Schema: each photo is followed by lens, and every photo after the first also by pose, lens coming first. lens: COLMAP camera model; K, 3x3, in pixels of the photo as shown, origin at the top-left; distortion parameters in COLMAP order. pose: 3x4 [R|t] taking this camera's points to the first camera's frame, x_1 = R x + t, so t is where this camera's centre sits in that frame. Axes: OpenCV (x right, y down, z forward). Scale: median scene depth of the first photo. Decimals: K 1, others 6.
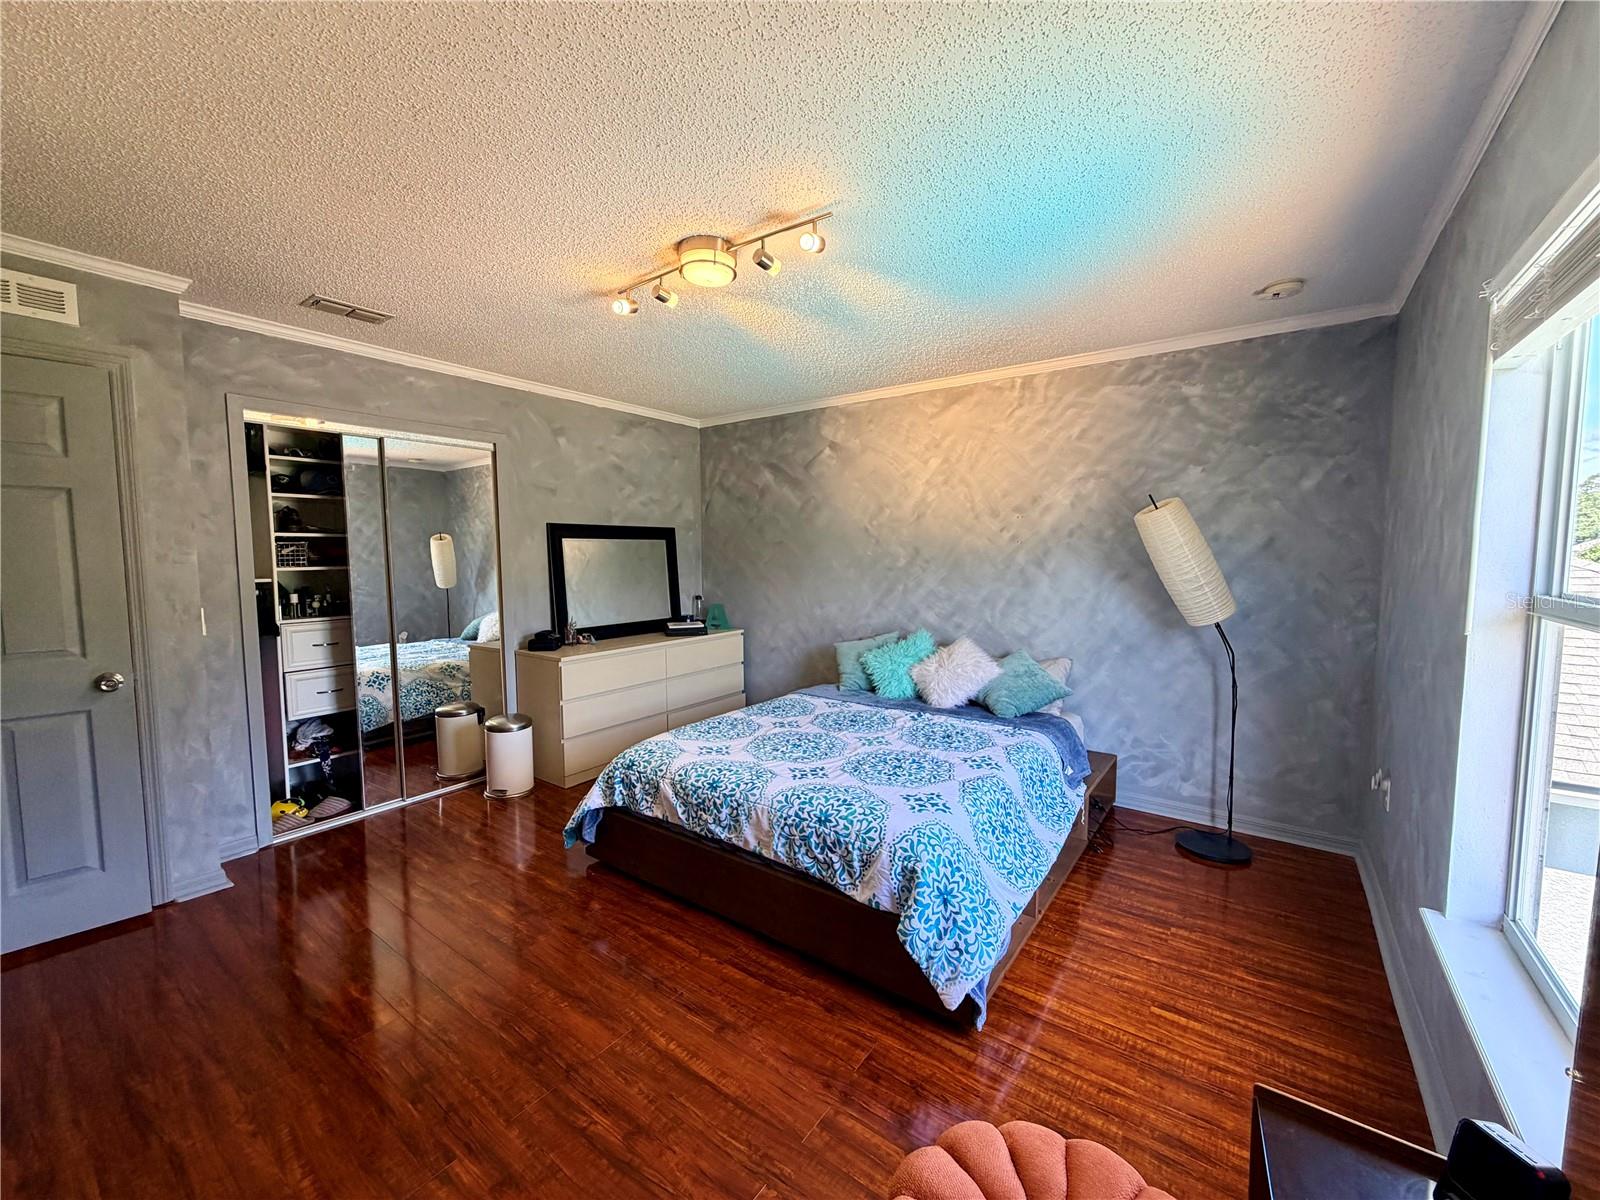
lens RADIAL K [[636.7, 0, 798.5], [0, 636.7, 599.9], [0, 0, 1]] dist [0.001700, -0.000786]
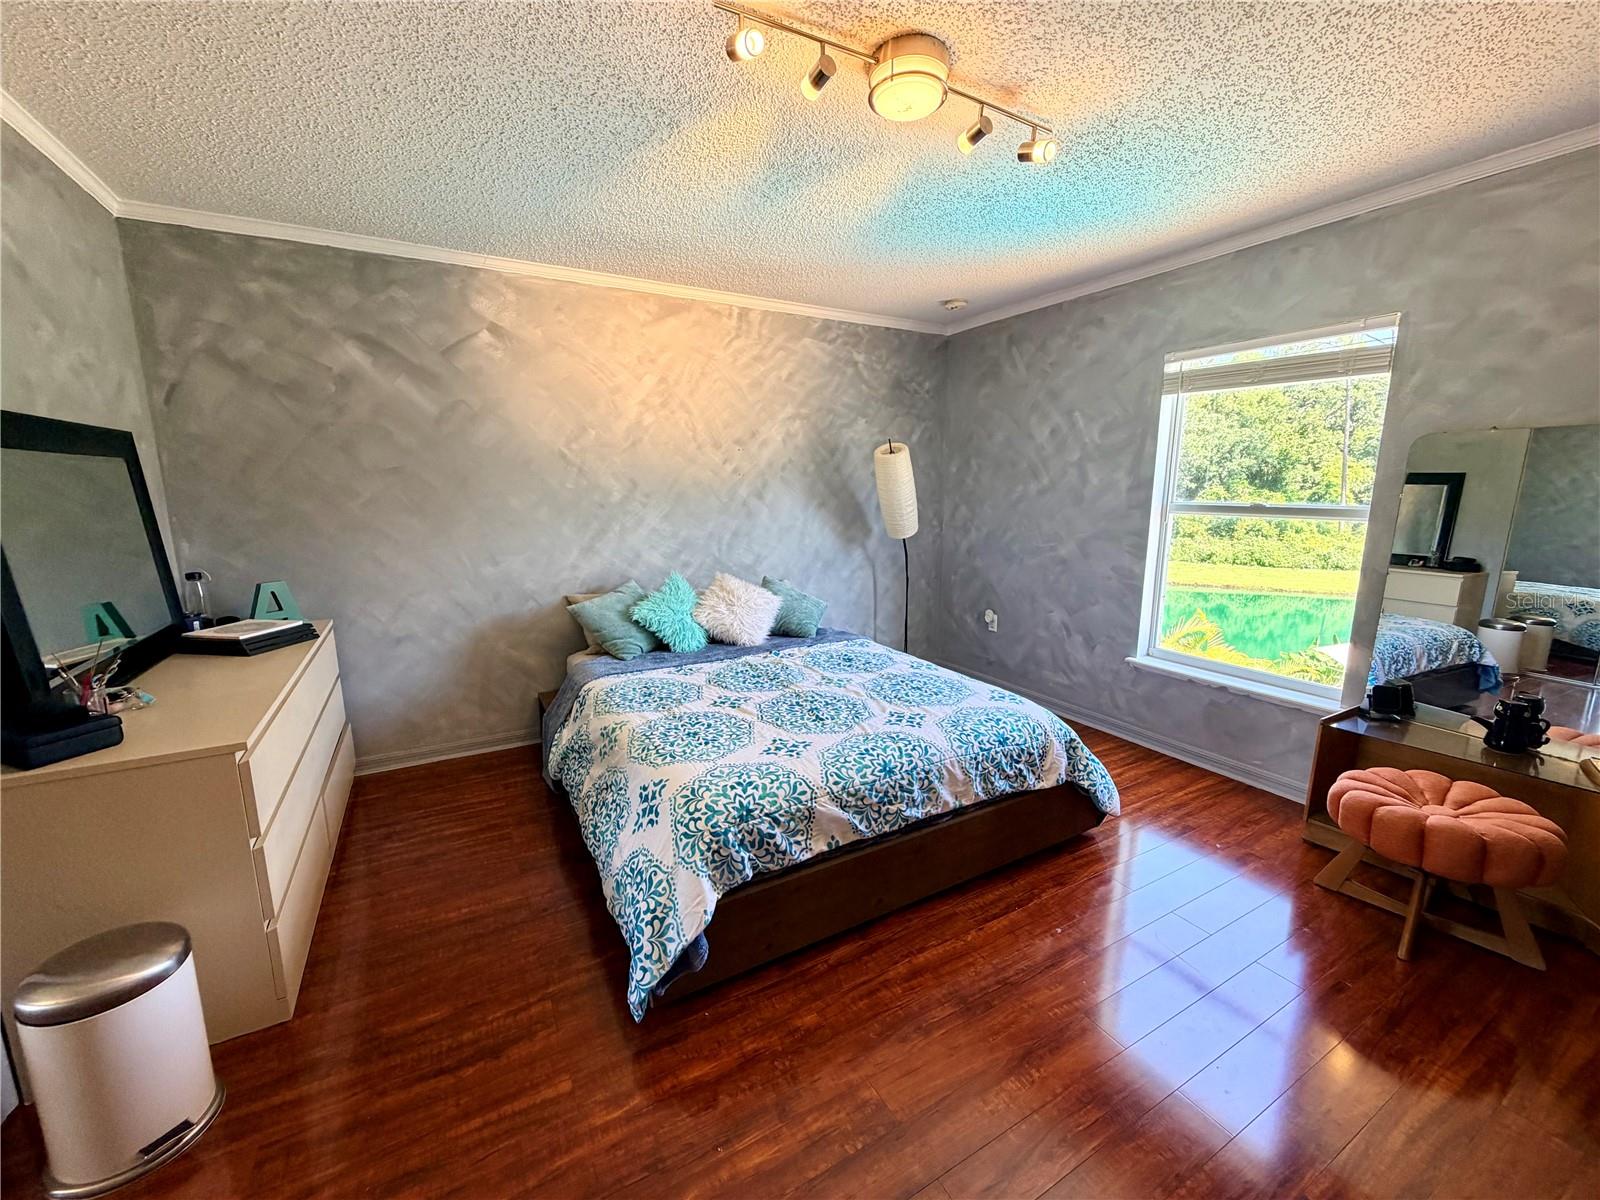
lens RADIAL K [[636.7, 0, 794.1], [0, 636.7, 599.2], [0, 0, 1]] dist [0.001700, -0.000786]
pose [[0.418892, -0.160681, 0.893706, -0.602929], [0.070138, 0.987004, 0.144581, -0.037033], [-0.905323, 0.002119, 0.424718, 0.516180]]
